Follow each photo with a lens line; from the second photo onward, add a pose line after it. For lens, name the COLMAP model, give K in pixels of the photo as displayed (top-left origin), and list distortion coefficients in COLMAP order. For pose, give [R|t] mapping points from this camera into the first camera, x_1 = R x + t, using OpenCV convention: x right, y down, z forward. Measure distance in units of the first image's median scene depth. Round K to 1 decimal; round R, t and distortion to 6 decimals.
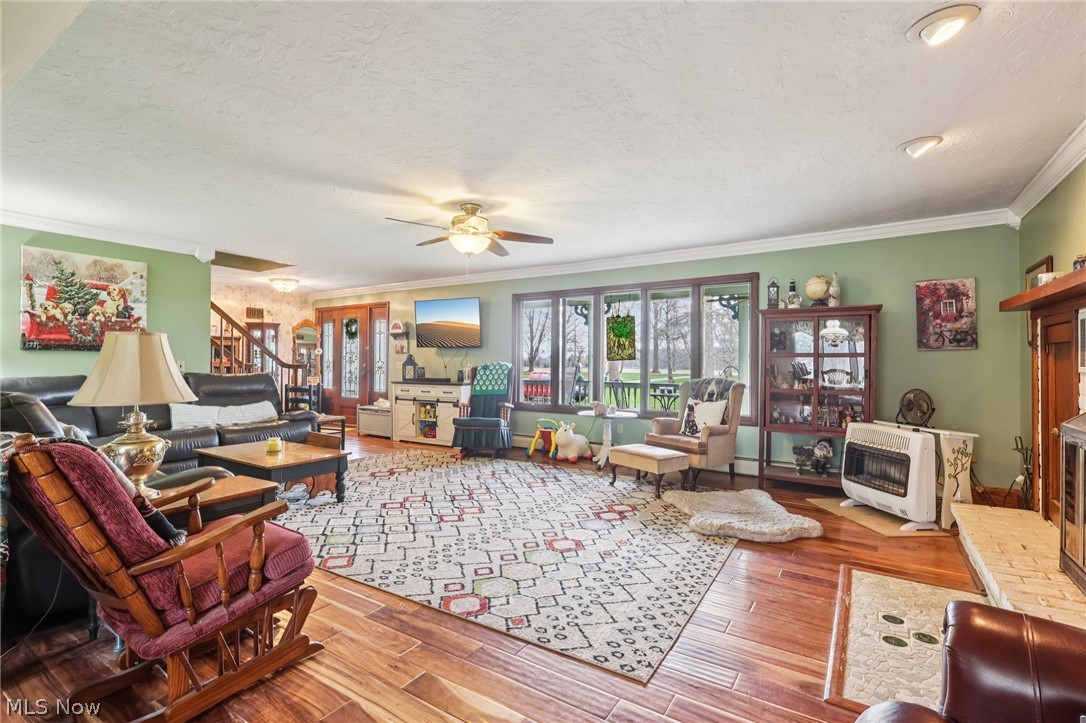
lens RADIAL K [[502.4, 0, 543.0], [0, 502.4, 361.5], [0, 0, 1]] dist [-0.000701, -0.000162]
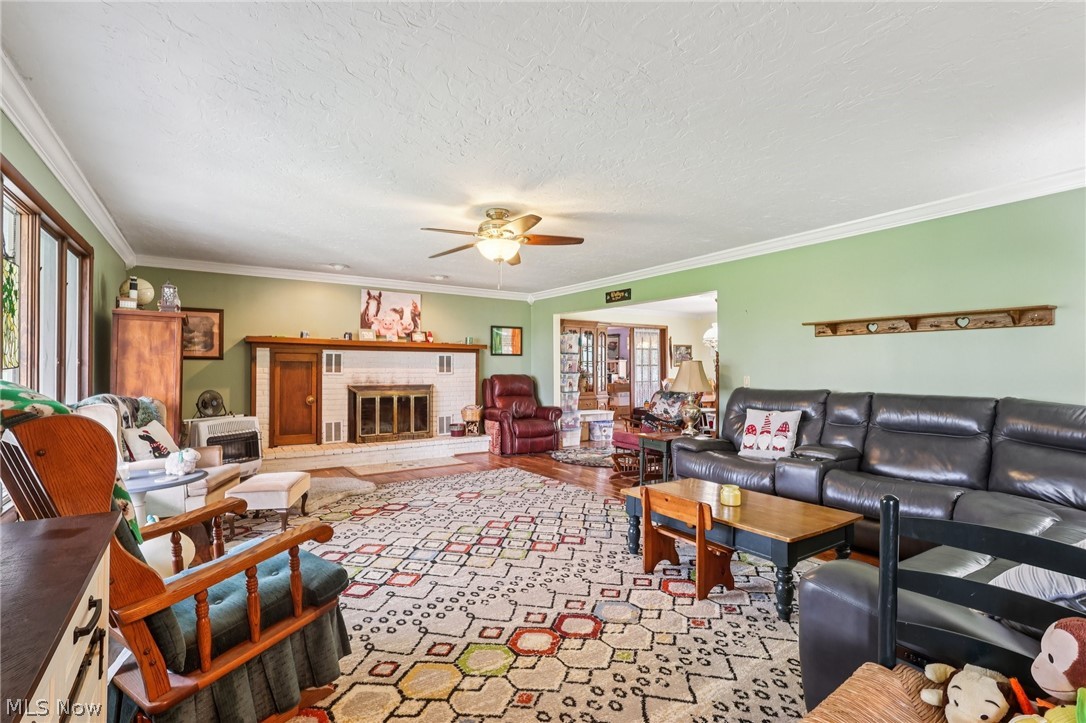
lens RADIAL K [[509.9, 0, 537.7], [0, 509.9, 364.2], [0, 0, 1]] dist [0.003168, 0.000661]
pose [[-0.912079, -0.004107, 0.409993, -0.615381], [-0.009231, 0.999902, -0.010520, -0.006175], [-0.409910, -0.013380, -0.912028, 1.867344]]
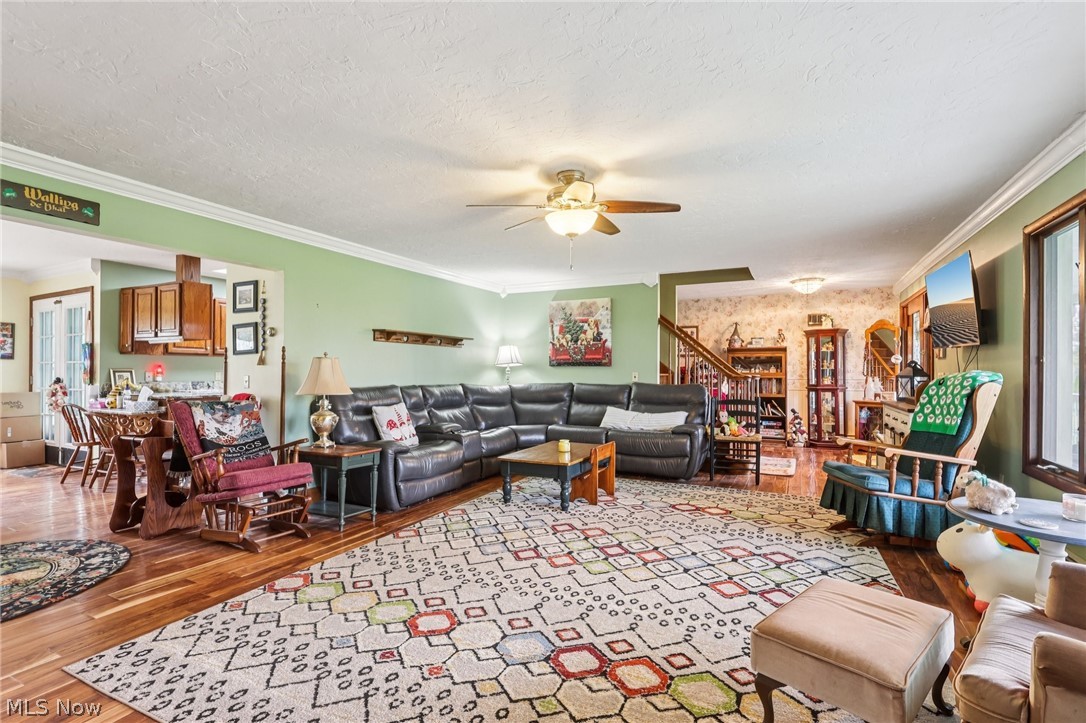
lens RADIAL K [[509.9, 0, 537.7], [0, 509.9, 364.2], [0, 0, 1]] dist [0.003168, 0.000661]
pose [[0.098542, -0.021791, -0.994894, 0.650300], [0.002571, 0.999762, -0.021643, 0.006472], [0.995130, -0.000426, 0.098574, 0.878369]]
